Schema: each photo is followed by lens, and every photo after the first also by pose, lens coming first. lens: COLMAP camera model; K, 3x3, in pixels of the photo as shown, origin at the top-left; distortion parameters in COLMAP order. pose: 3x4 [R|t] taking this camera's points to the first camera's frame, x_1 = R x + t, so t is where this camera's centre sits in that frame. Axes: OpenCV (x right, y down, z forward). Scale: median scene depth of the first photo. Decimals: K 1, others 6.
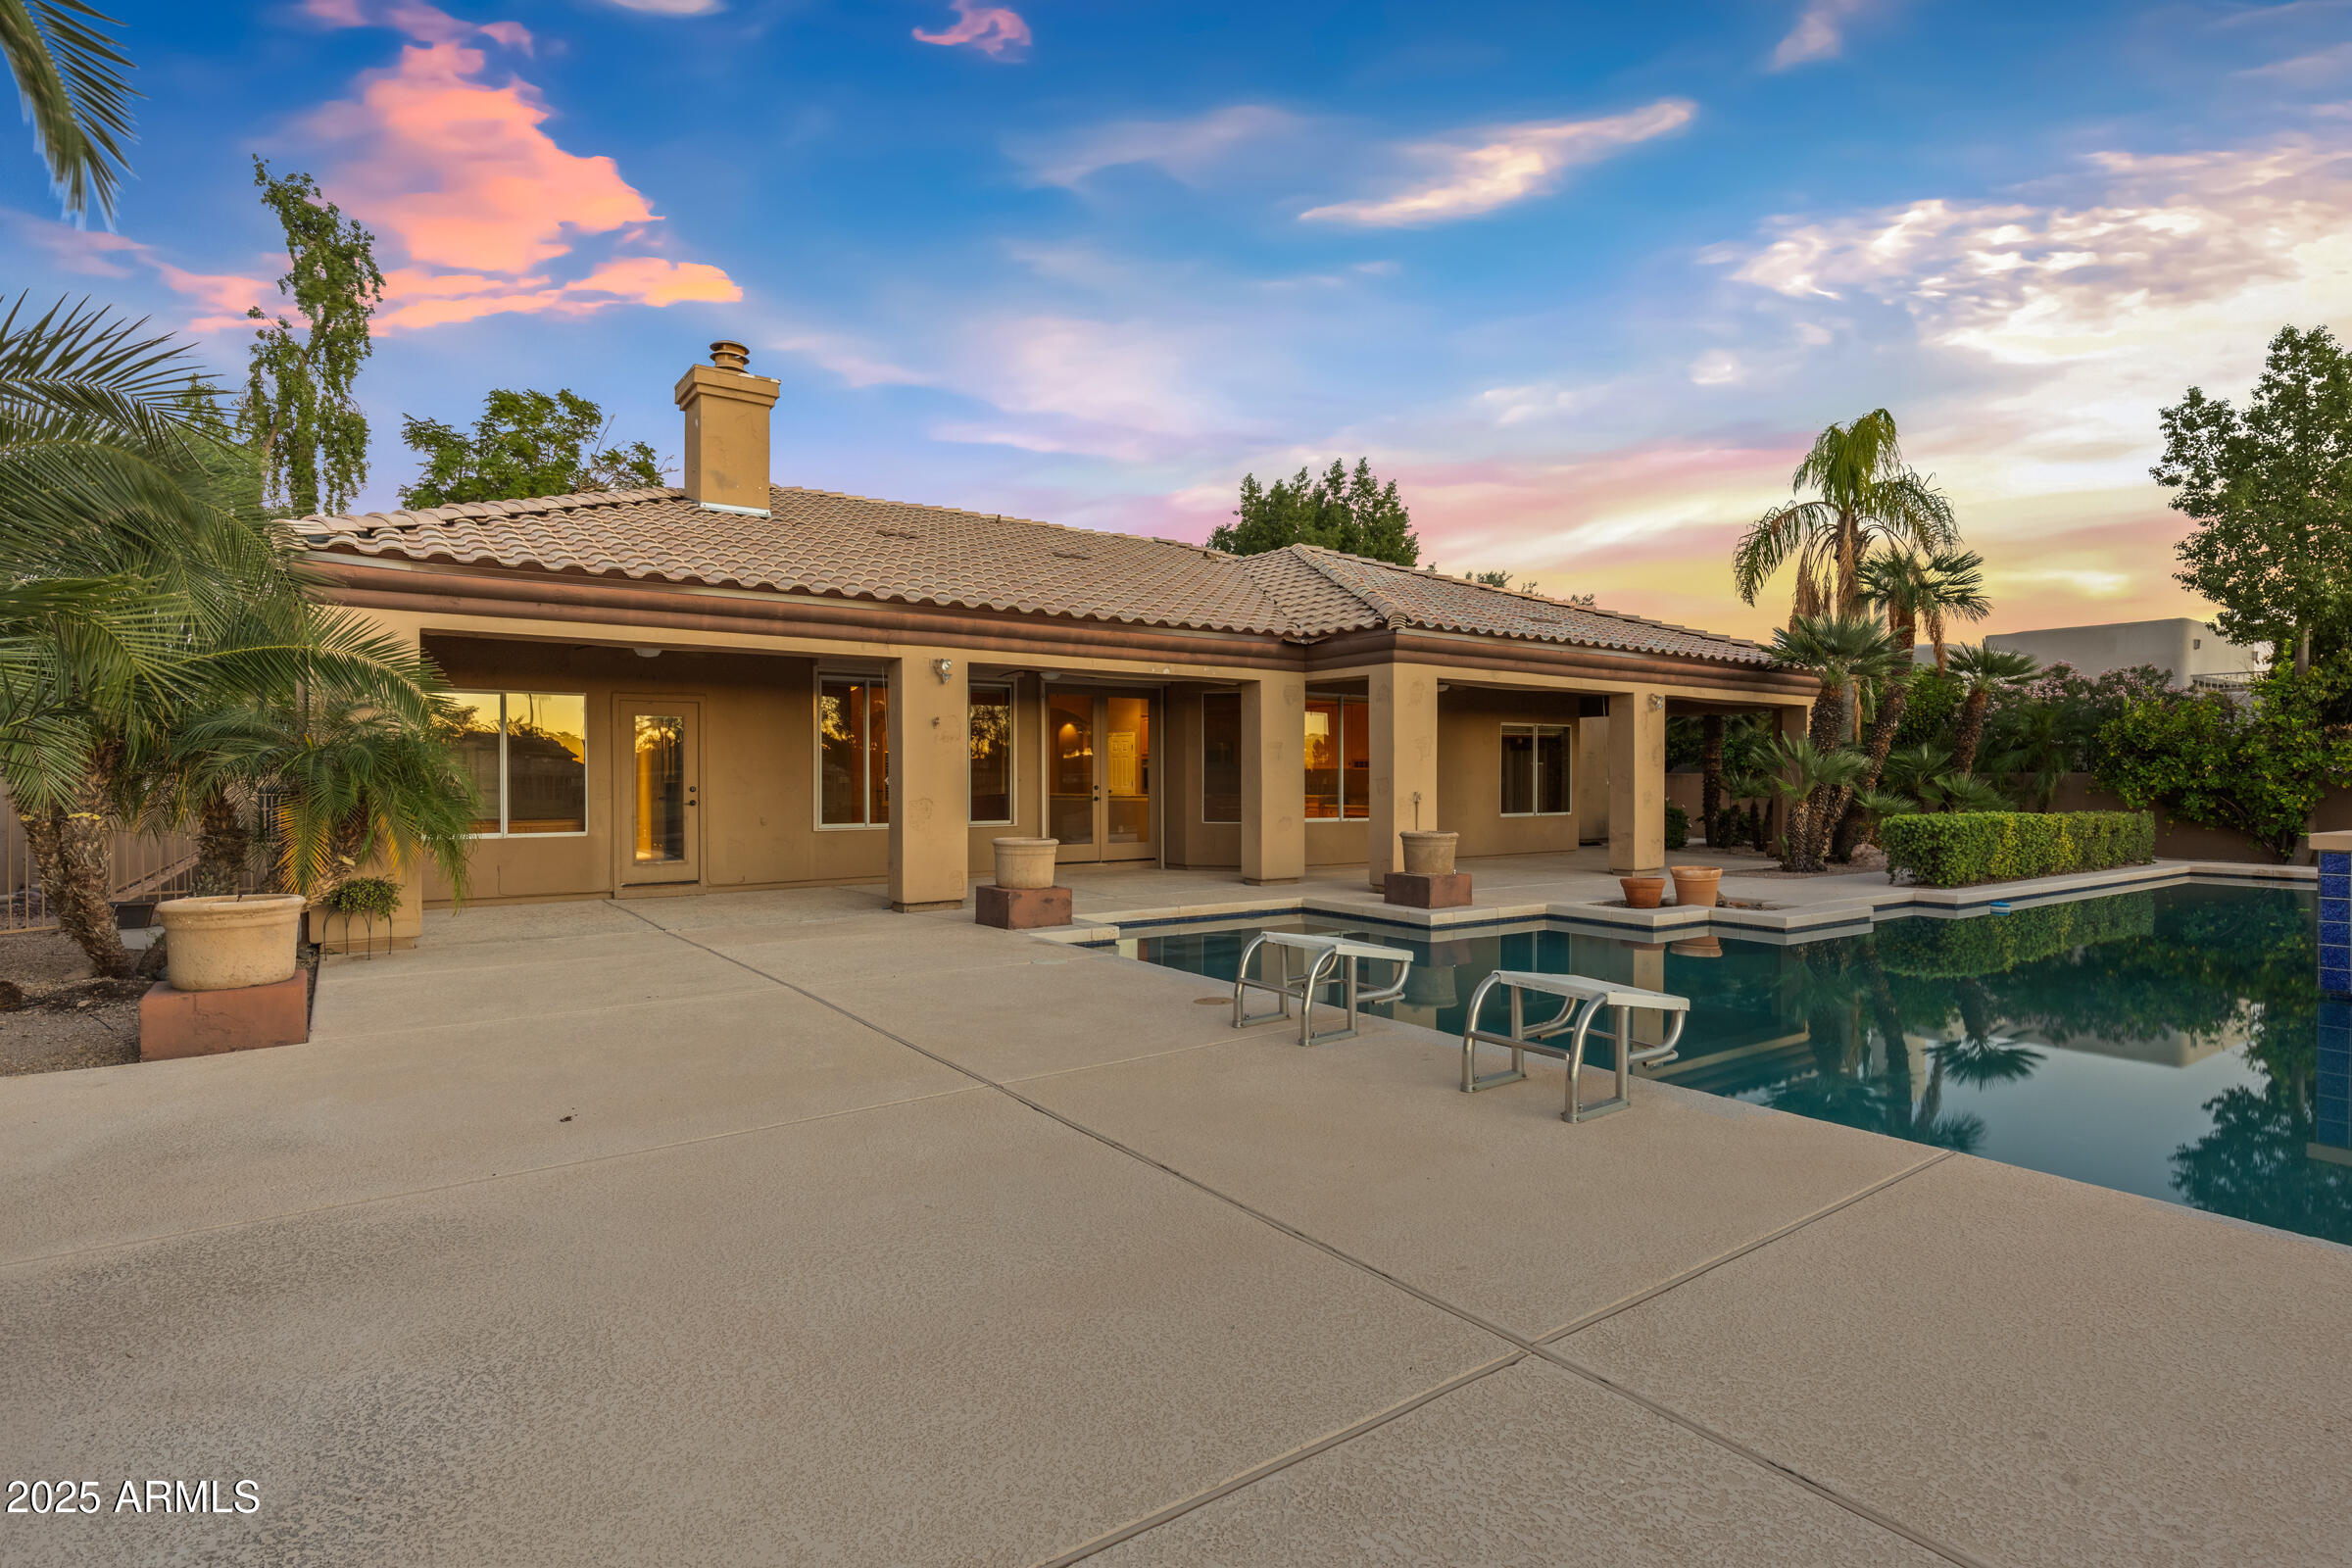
lens RADIAL K [[1156.4, 0, 1170.6], [0, 1156.4, 779.1], [0, 0, 1]] dist [0.014405, -0.000974]
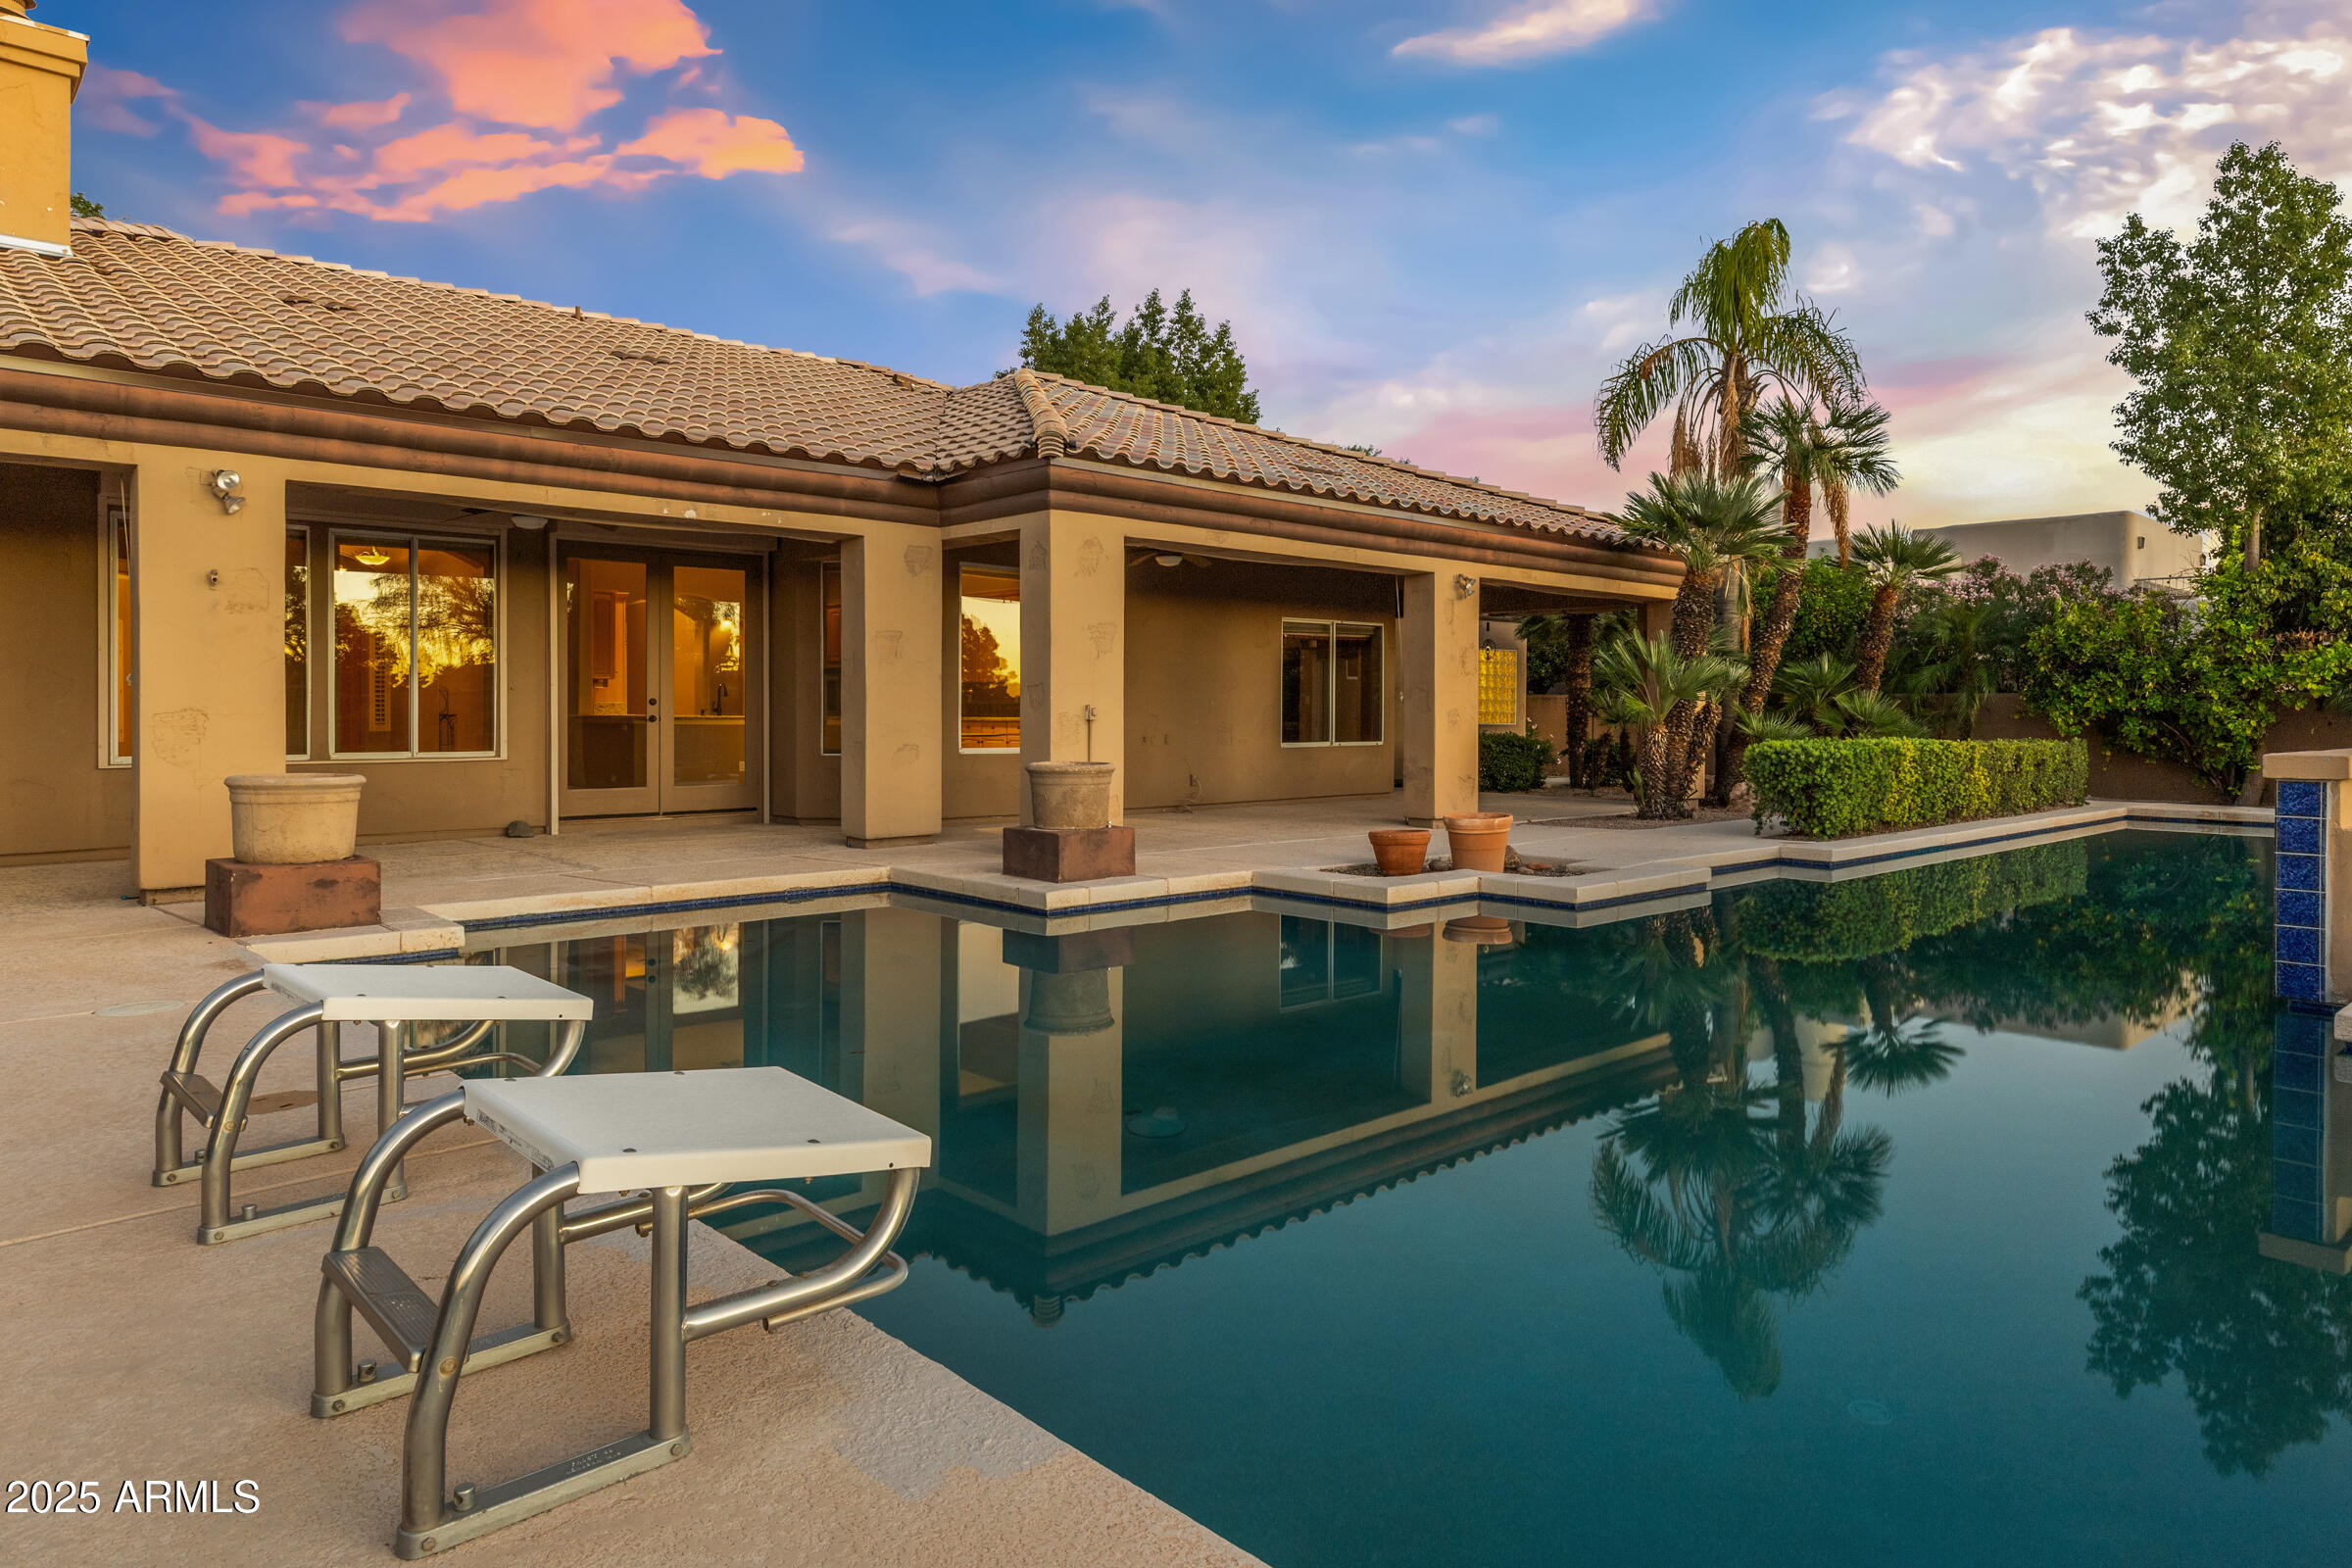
lens RADIAL K [[1423.0, 0, 1226.0], [0, 1423.0, 709.1], [0, 0, 1]] dist [0.024702, -0.003607]
pose [[0.988814, 0.002923, 0.149127, 0.117992], [-0.002785, 0.999995, -0.001136, 0.009894], [-0.149130, 0.000708, 0.988817, 0.122707]]
